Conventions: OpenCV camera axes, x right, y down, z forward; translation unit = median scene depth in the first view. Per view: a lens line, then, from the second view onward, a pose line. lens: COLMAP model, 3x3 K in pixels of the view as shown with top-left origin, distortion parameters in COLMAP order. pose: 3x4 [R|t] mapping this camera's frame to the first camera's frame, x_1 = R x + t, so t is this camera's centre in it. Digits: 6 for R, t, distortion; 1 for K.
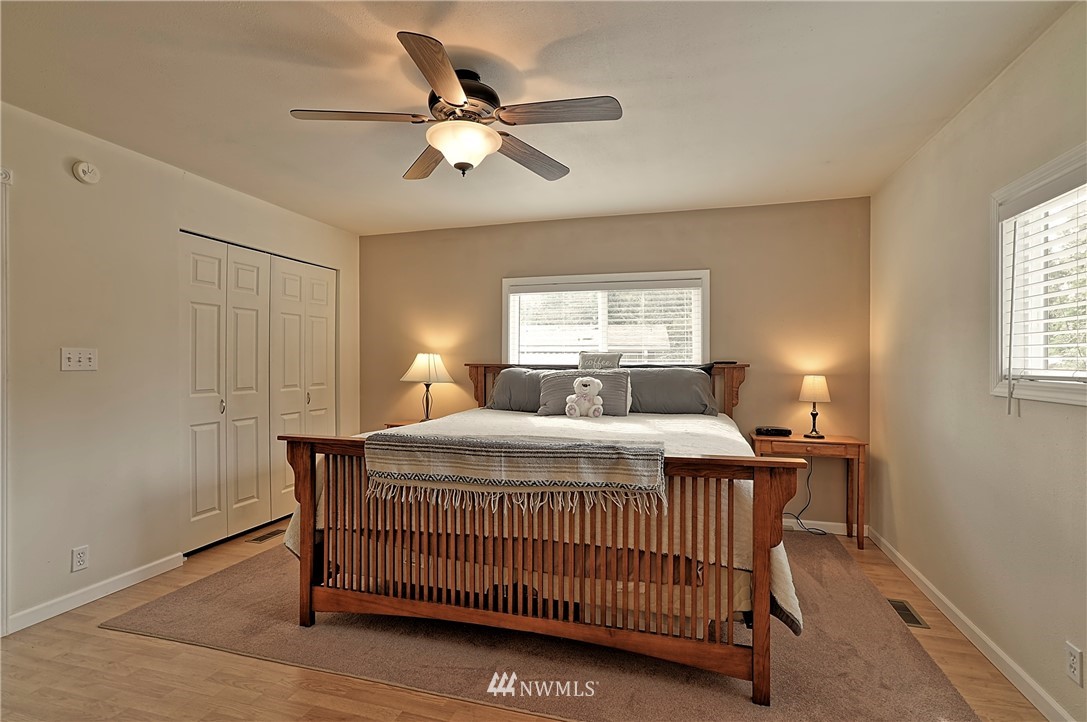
lens RADIAL K [[529.9, 0, 541.4], [0, 529.9, 359.5], [0, 0, 1]] dist [-0.028431, 0.025883]
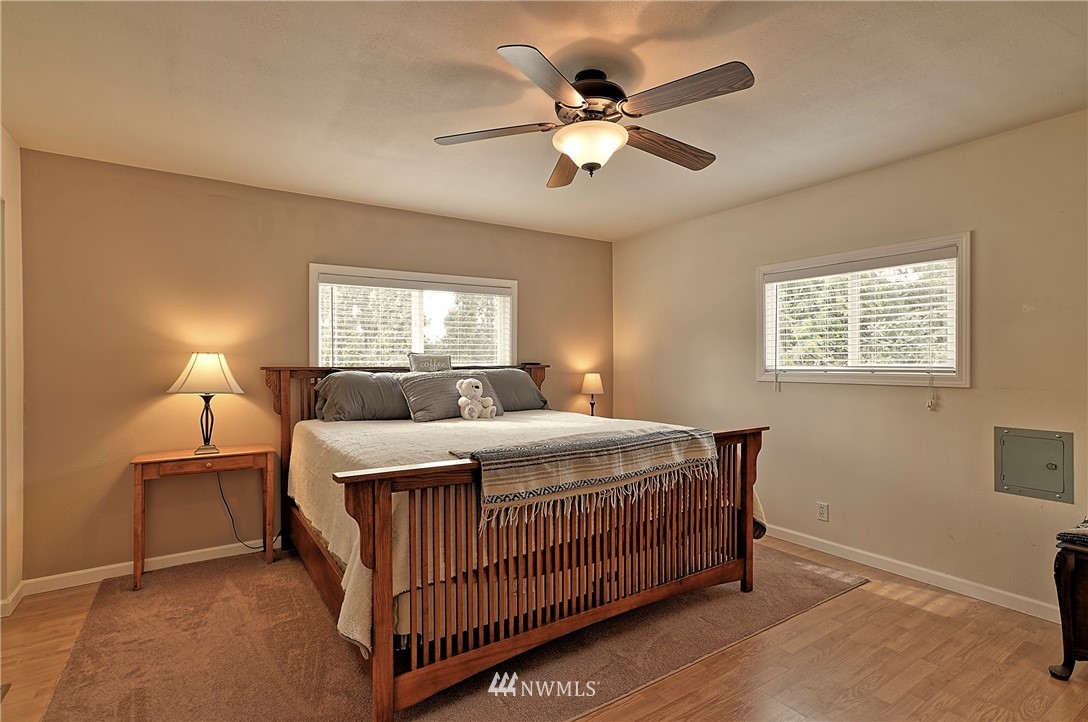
lens RADIAL K [[524.2, 0, 544.6], [0, 524.2, 355.5], [0, 0, 1]] dist [-0.056052, 0.024426]
pose [[0.638754, 0.006162, 0.769387, -0.846857], [0.003533, 0.999934, -0.010942, 0.000637], [-0.769403, 0.009708, 0.638690, 0.393029]]
